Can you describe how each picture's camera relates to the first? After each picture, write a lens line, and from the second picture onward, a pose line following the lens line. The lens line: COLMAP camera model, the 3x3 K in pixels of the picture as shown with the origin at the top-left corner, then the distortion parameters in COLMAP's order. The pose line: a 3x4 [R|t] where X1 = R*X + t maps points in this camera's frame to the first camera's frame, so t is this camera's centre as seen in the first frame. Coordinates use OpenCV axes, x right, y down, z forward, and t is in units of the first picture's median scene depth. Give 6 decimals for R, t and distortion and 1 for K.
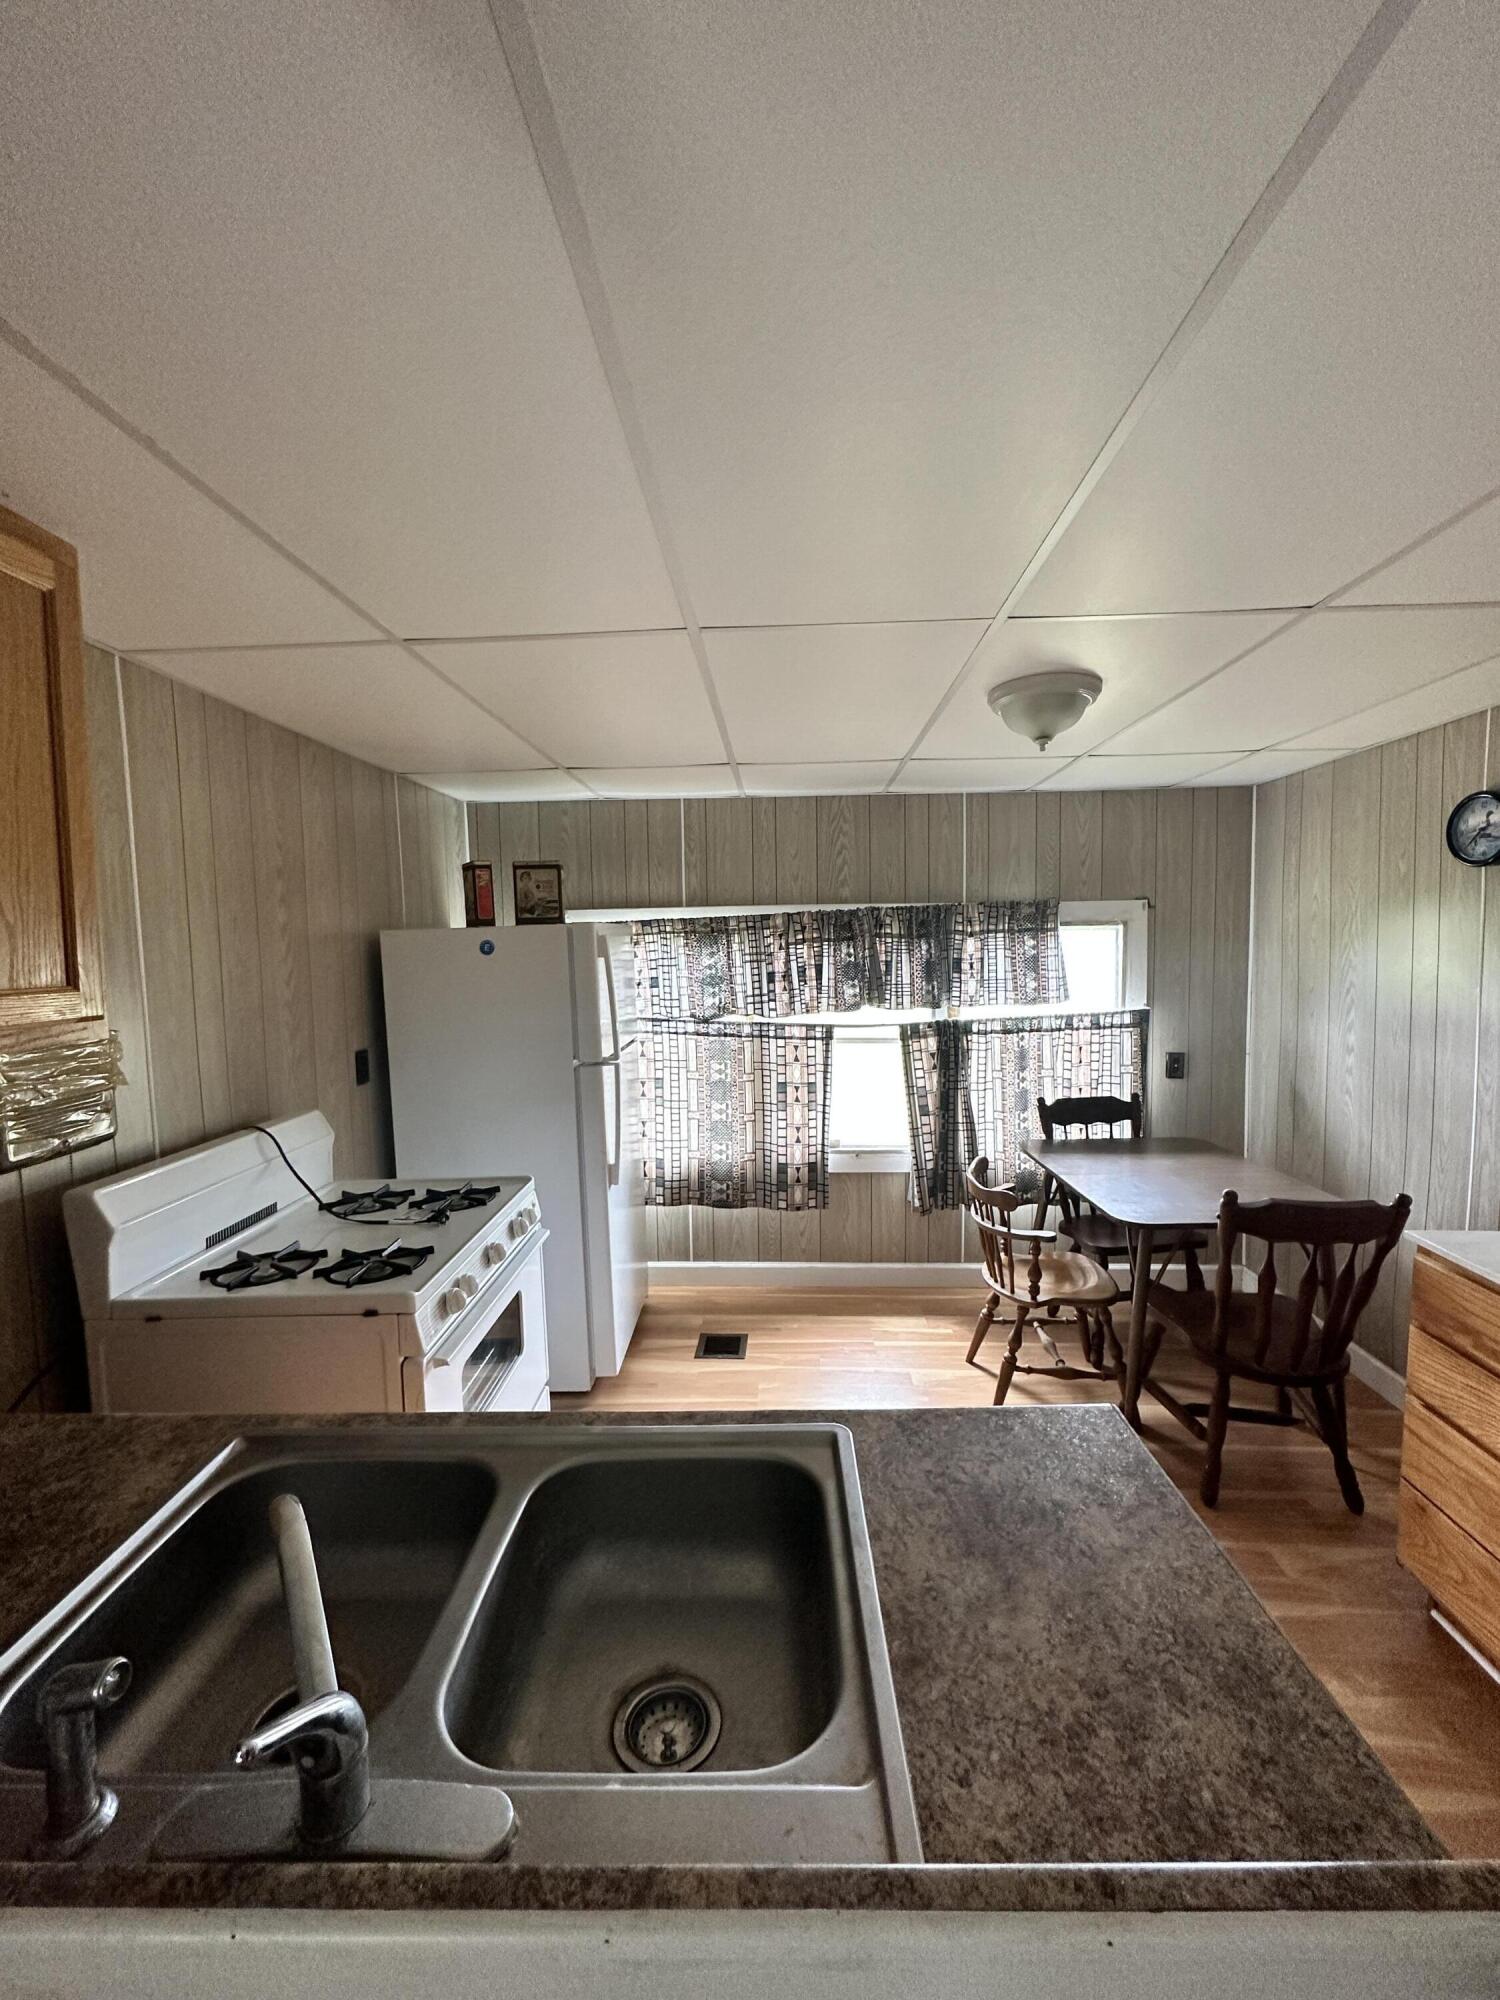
lens RADIAL K [[803.3, 0, 754.8], [0, 803.3, 996.1], [0, 0, 1]] dist [0.000618, 0.000164]
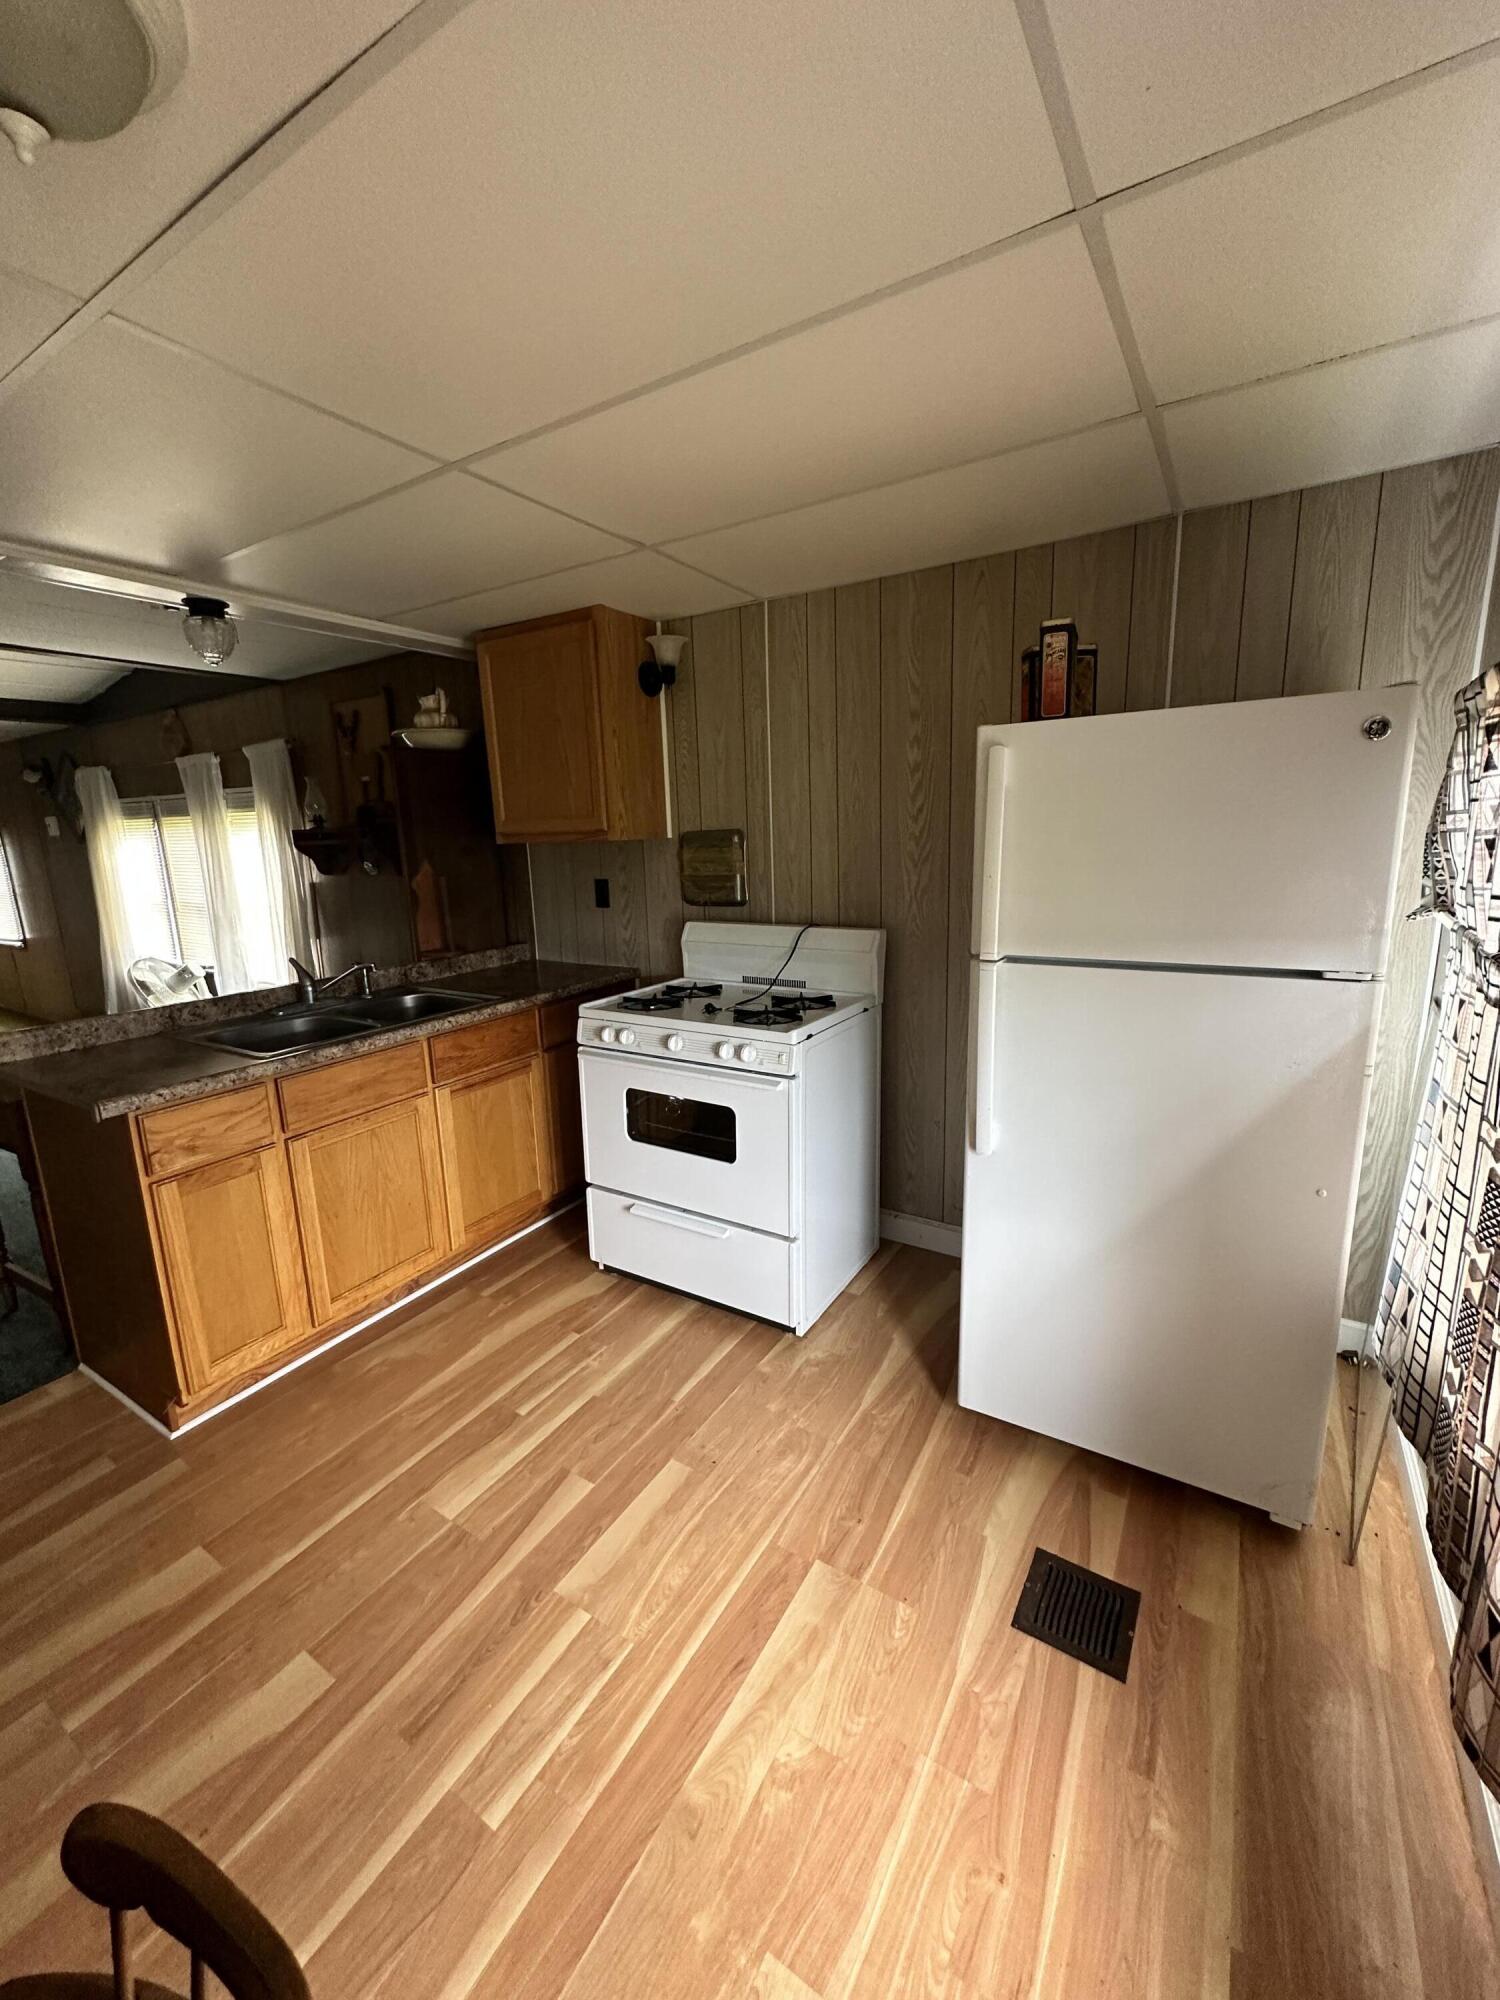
lens RADIAL K [[803.3, 0, 754.8], [0, 803.3, 996.1], [0, 0, 1]] dist [0.000618, 0.000164]
pose [[-0.497725, 0.206469, -0.842402, 0.362930], [-0.021735, 0.967979, 0.250089, -0.034426], [0.867063, 0.142786, -0.477300, 0.950523]]
